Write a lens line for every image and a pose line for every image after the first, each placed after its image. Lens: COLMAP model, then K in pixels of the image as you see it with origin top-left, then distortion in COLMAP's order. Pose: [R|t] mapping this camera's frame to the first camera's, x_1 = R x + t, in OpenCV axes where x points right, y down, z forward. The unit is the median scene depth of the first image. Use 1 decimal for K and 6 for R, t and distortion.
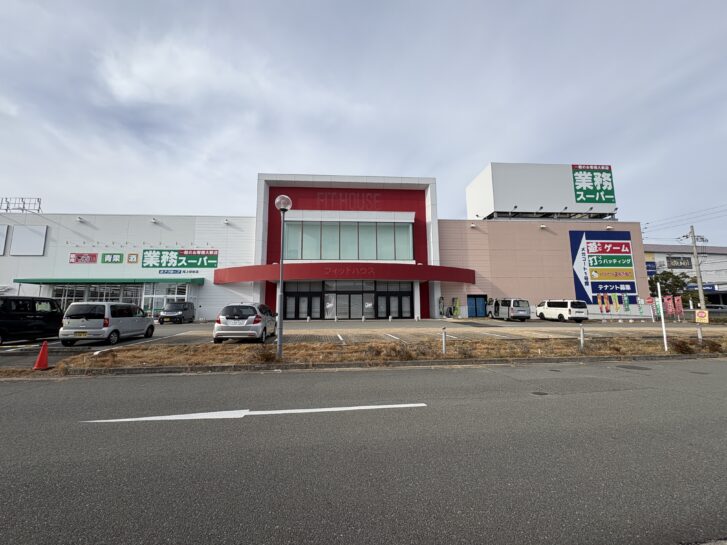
lens RADIAL K [[287.3, 0, 363.5], [0, 287.3, 272.5], [0, 0, 1]] dist [0.000694, 0.000168]
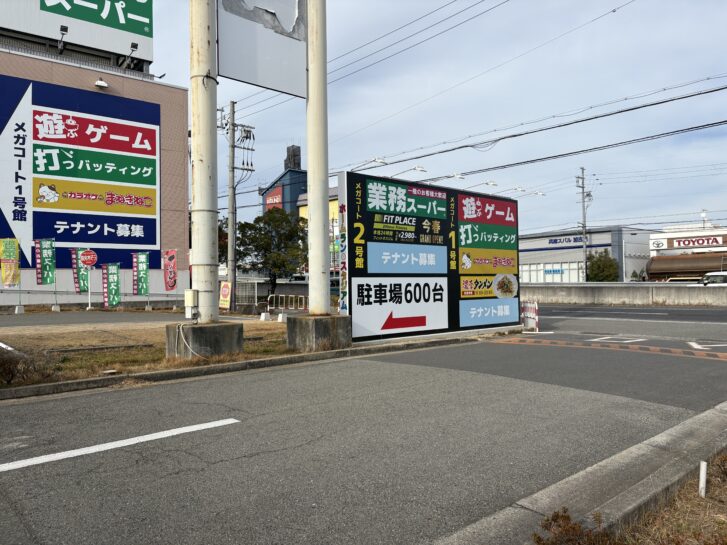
lens RADIAL K [[548.2, 0, 368.2], [0, 548.2, 267.5], [0, 0, 1]] dist [0.024733, -0.007848]
pose [[0.830661, 0.013920, 0.556605, 0.739254], [-0.068267, 0.994691, 0.077005, 0.018347], [-0.552578, -0.101963, 0.827201, 0.104741]]
